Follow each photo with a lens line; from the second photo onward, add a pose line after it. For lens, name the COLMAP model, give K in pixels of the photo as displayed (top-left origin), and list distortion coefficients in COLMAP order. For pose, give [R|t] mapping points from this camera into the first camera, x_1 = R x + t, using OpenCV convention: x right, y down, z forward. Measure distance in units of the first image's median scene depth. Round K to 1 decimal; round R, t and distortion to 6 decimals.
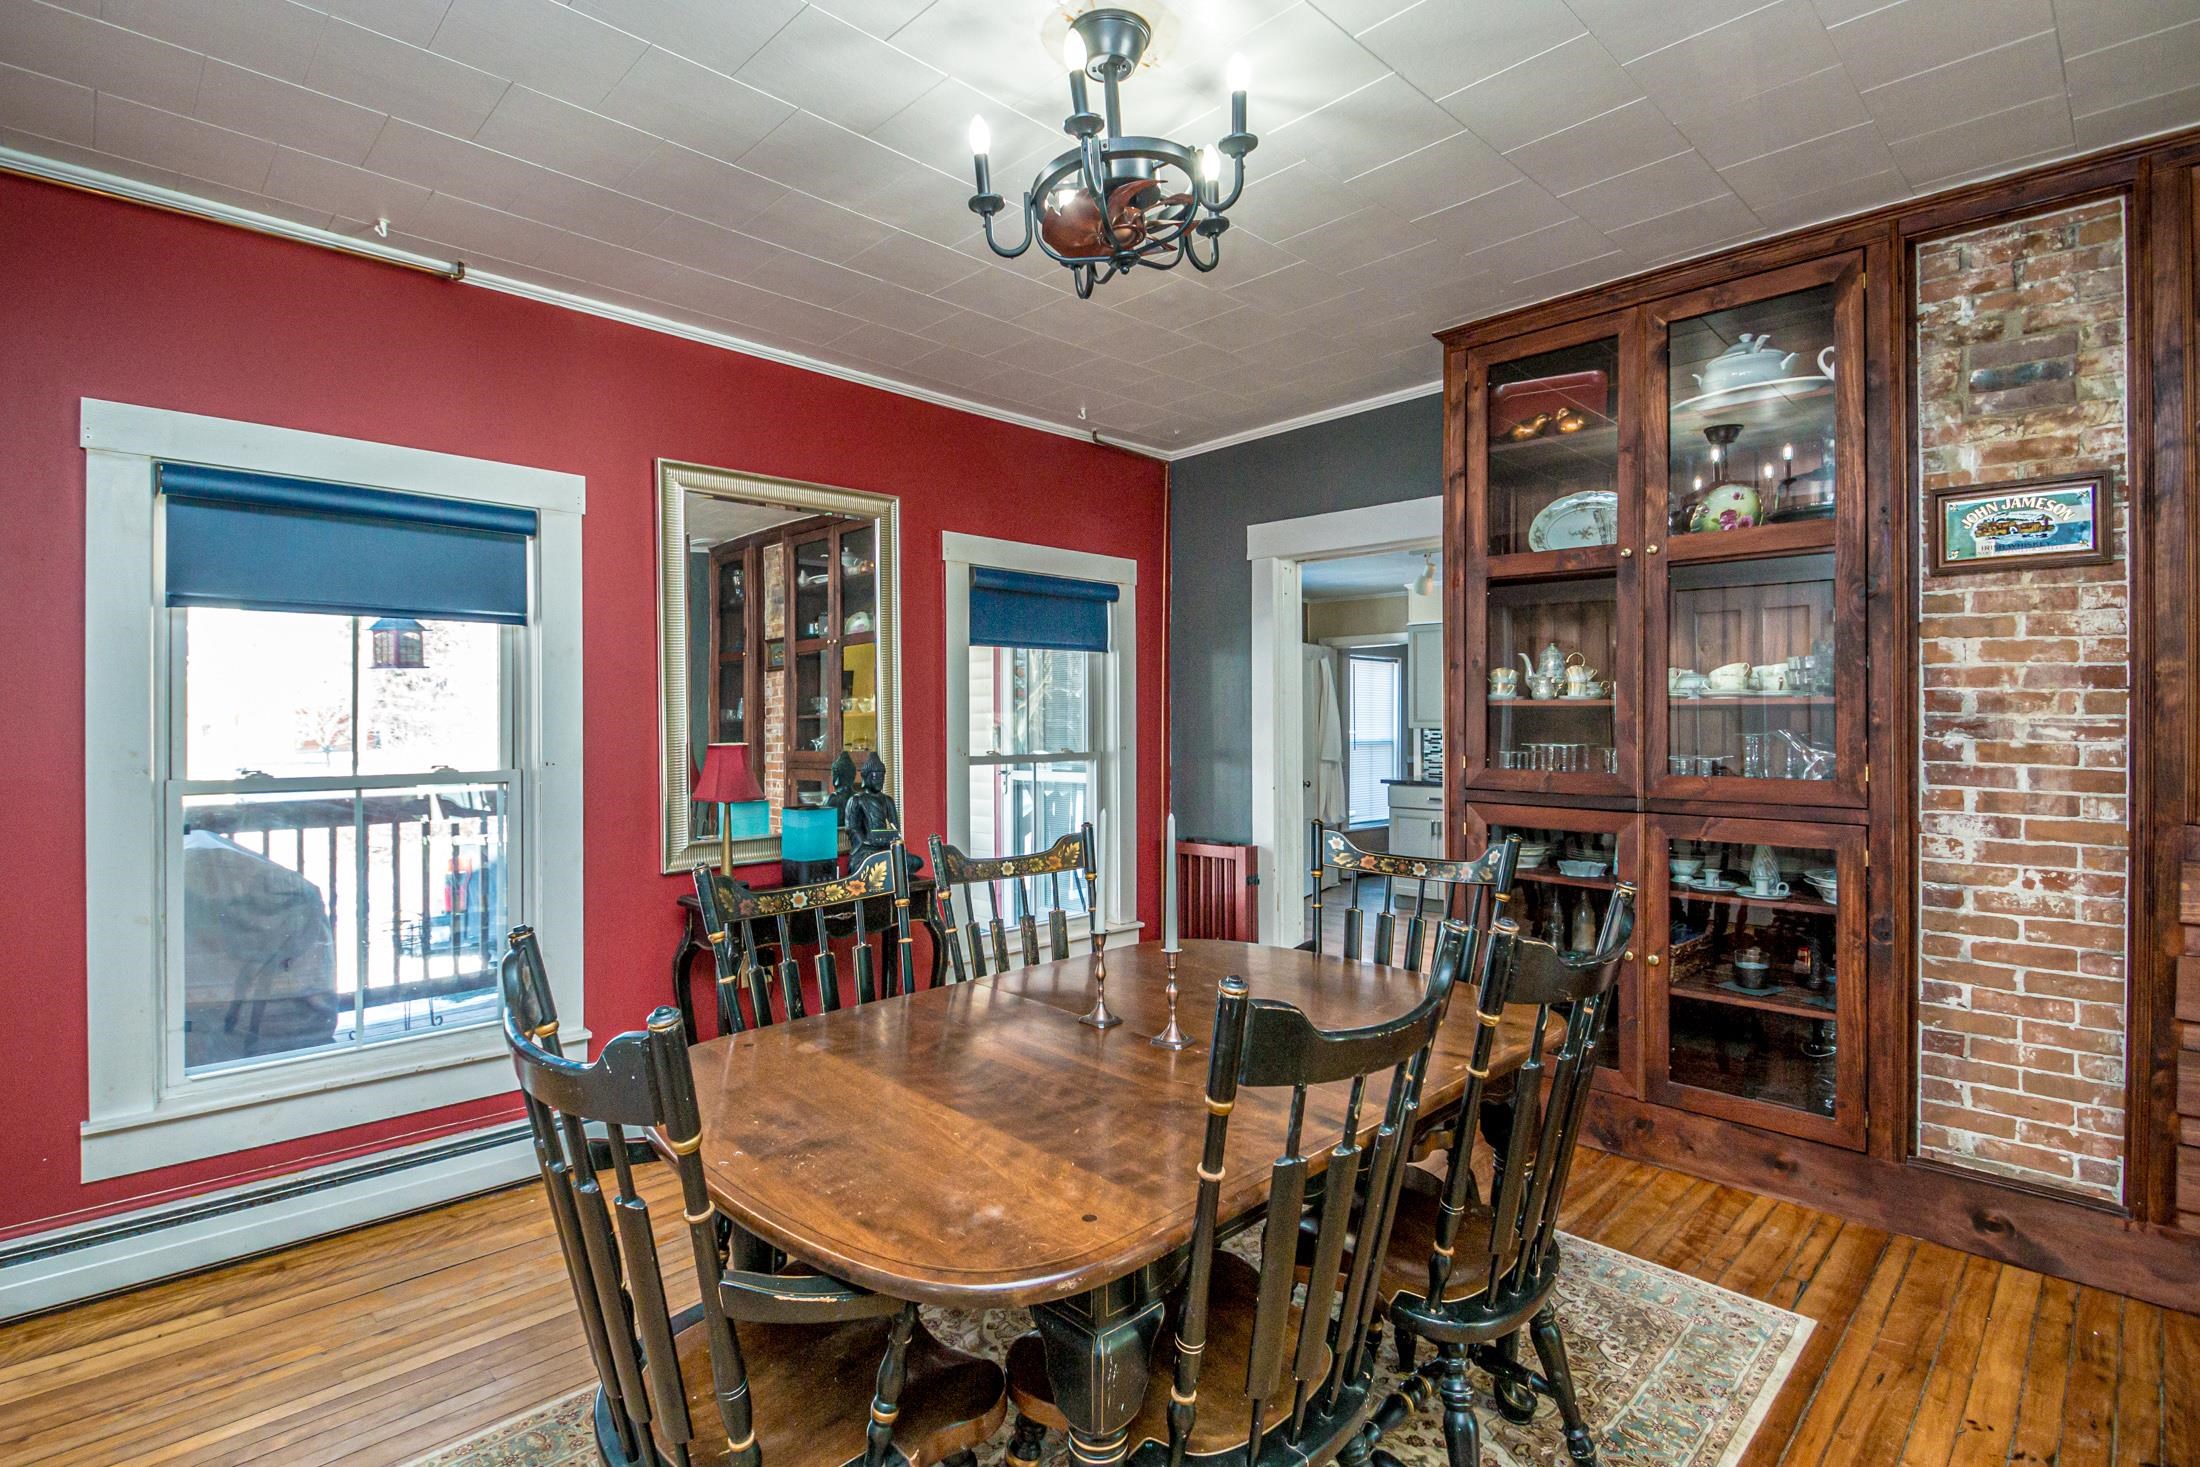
lens RADIAL K [[1064.5, 0, 1061.1], [0, 1064.5, 720.3], [0, 0, 1]] dist [0.006321, -0.013956]
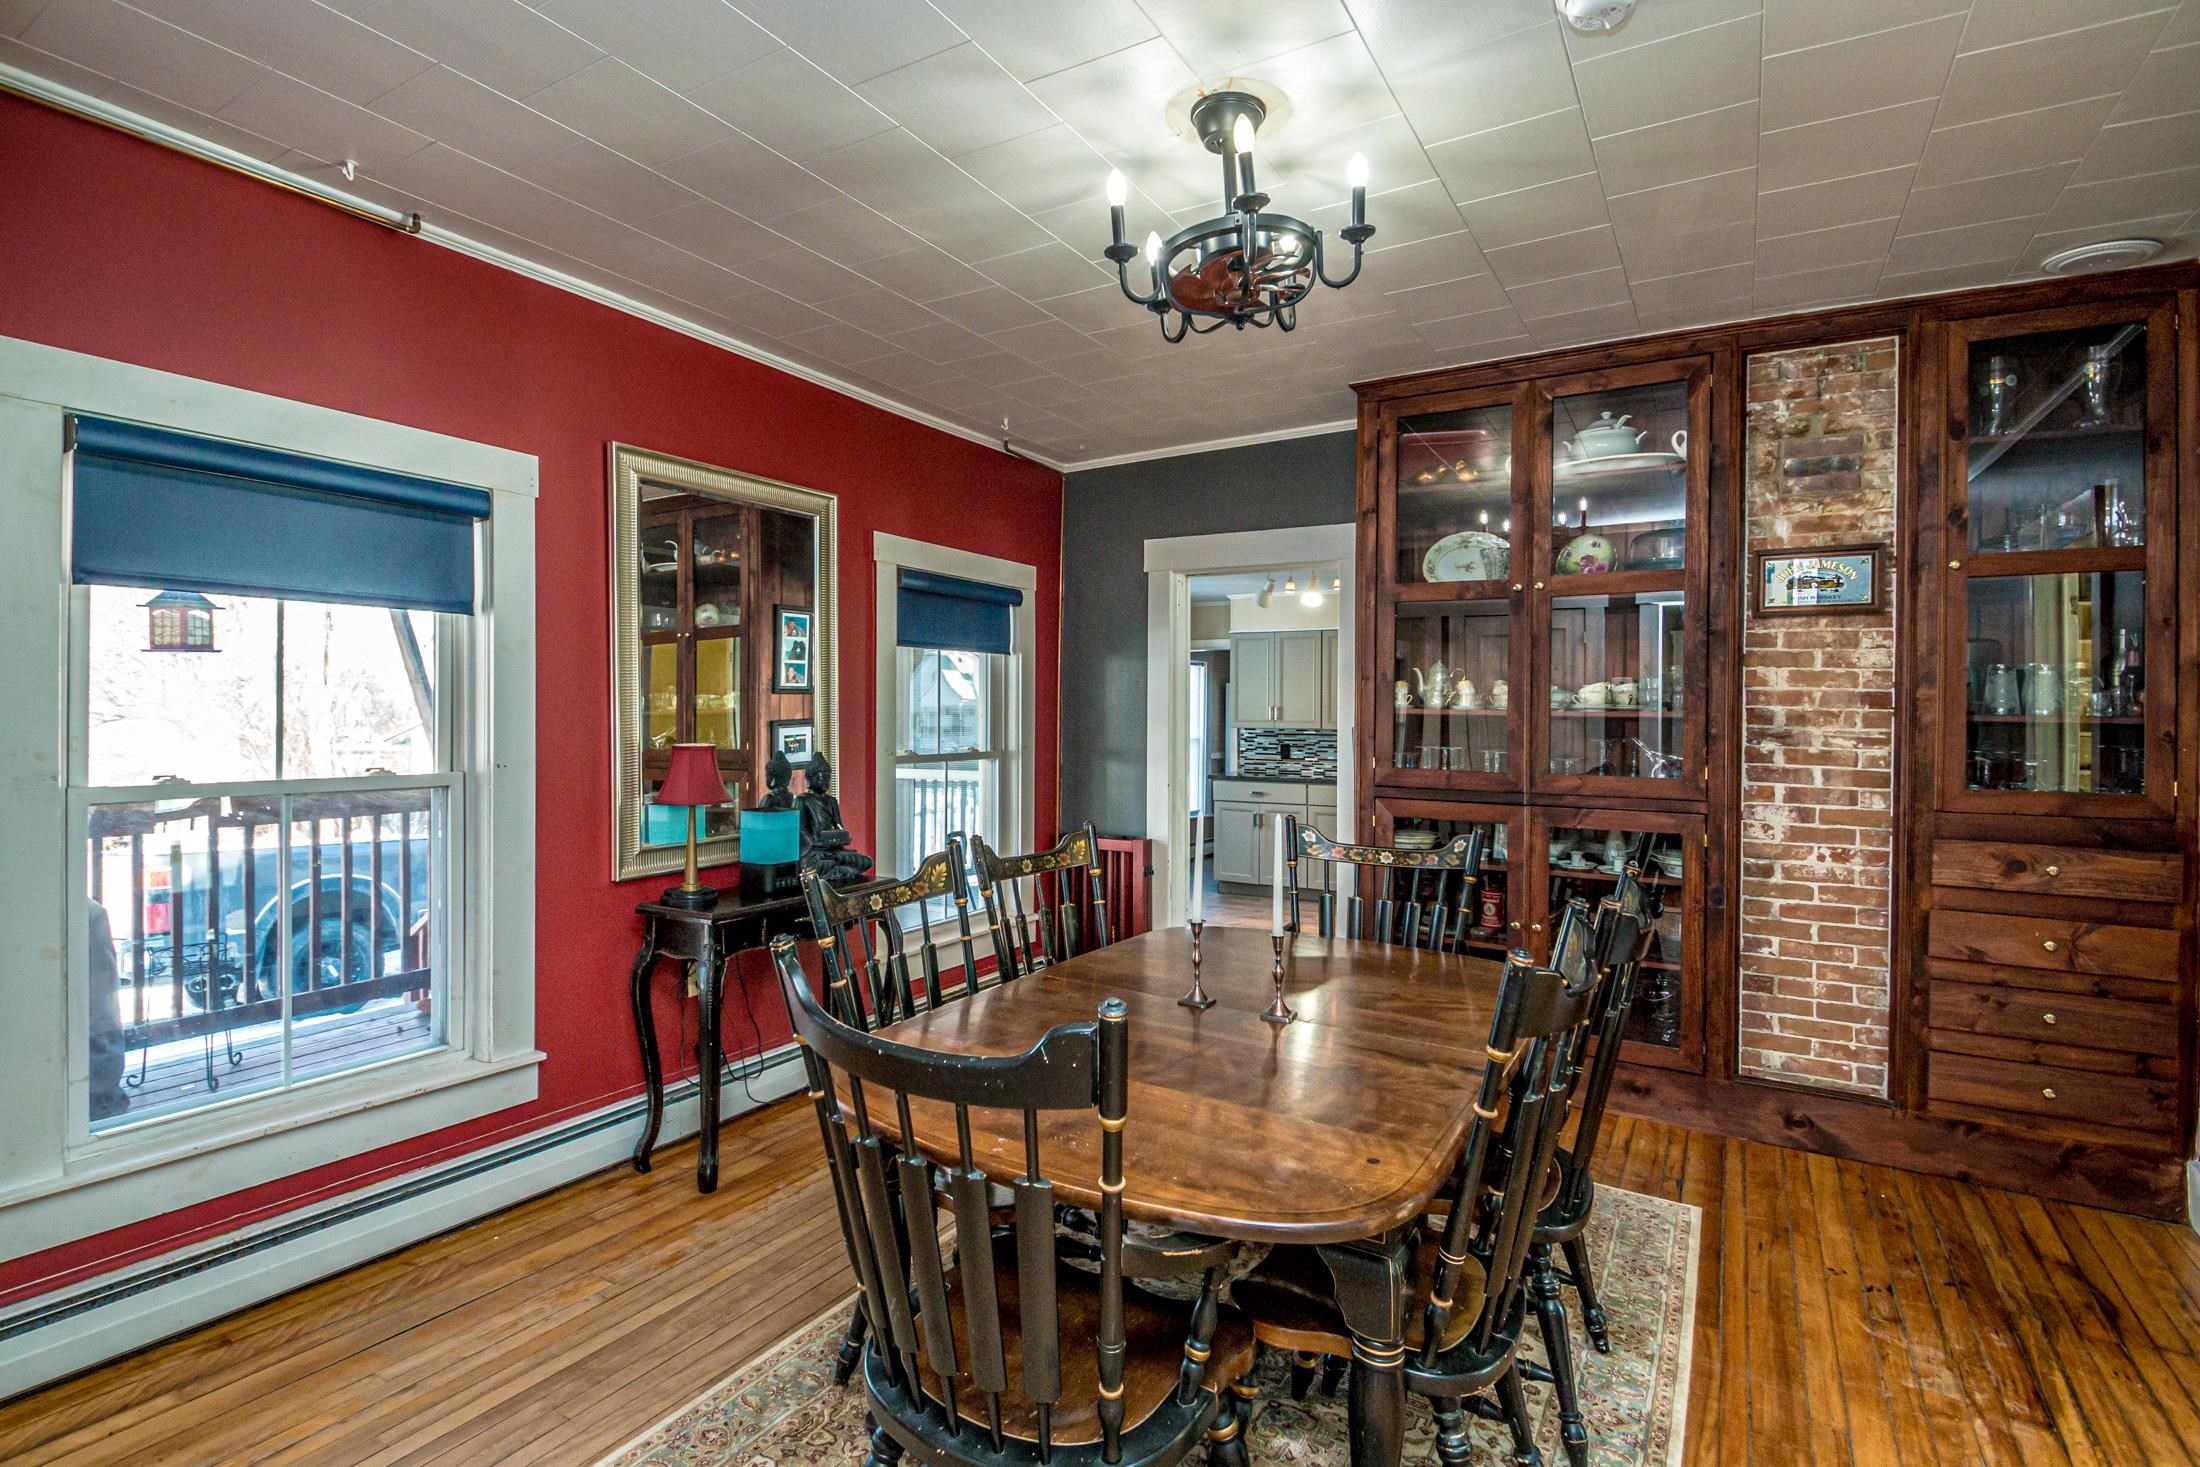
lens RADIAL K [[1066.2, 0, 1050.0], [0, 1066.2, 717.5], [0, 0, 1]] dist [0.011561, -0.014884]
pose [[0.967083, 0.009214, 0.254293, -0.320512], [-0.010489, 0.999938, 0.003656, -0.012224], [-0.254243, -0.006203, 0.967120, -0.025465]]
